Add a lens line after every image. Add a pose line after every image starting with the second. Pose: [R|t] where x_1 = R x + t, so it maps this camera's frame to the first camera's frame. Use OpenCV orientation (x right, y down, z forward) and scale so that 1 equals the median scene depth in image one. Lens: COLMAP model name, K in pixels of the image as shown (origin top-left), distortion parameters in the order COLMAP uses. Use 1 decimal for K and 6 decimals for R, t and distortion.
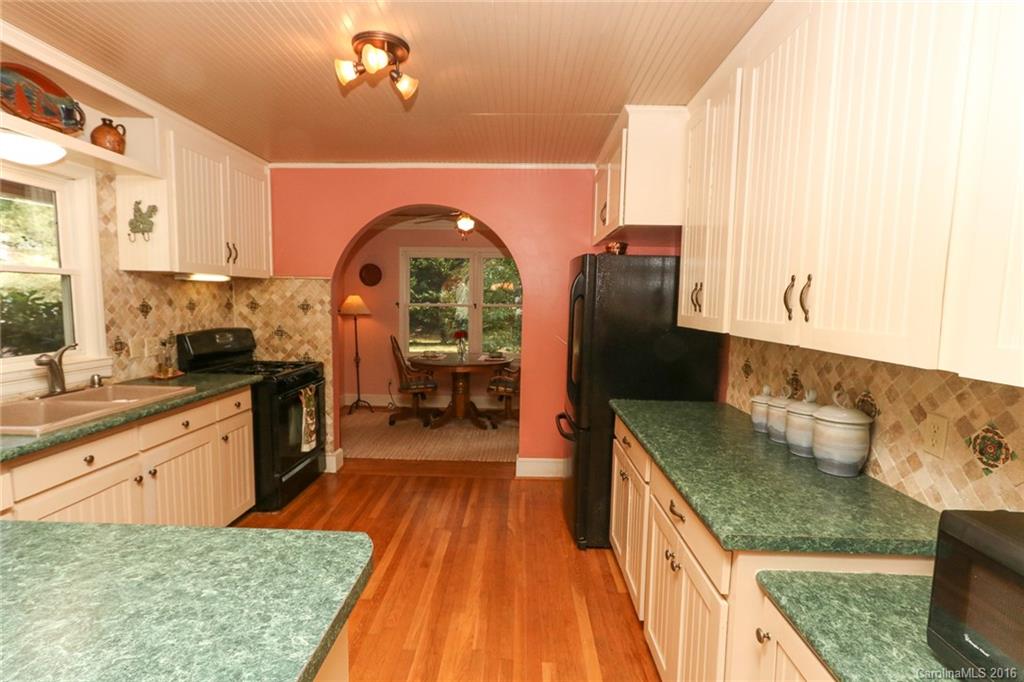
lens RADIAL K [[471.4, 0, 508.0], [0, 471.4, 345.0], [0, 0, 1]] dist [-0.001243, 0.000073]
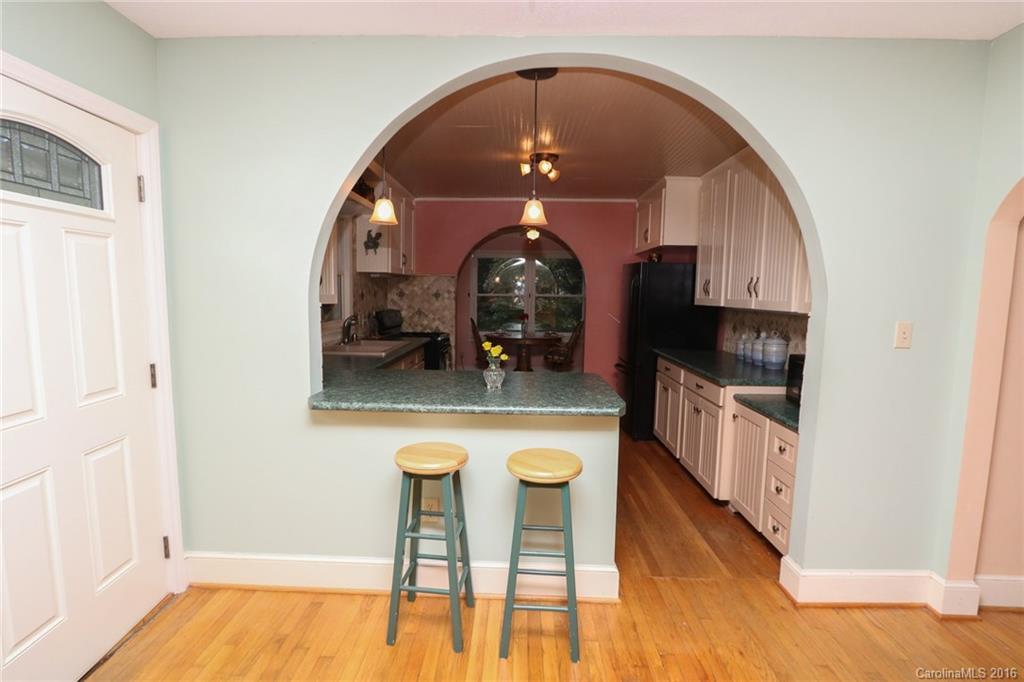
lens RADIAL K [[472.9, 0, 512.0], [0, 472.9, 341.0], [0, 0, 1]] dist [-0.000772, -0.000014]
pose [[0.999952, -0.002474, 0.009512, -0.279508], [0.002413, 0.999976, 0.006427, 0.069701], [-0.009527, -0.006403, 0.999934, -0.620839]]
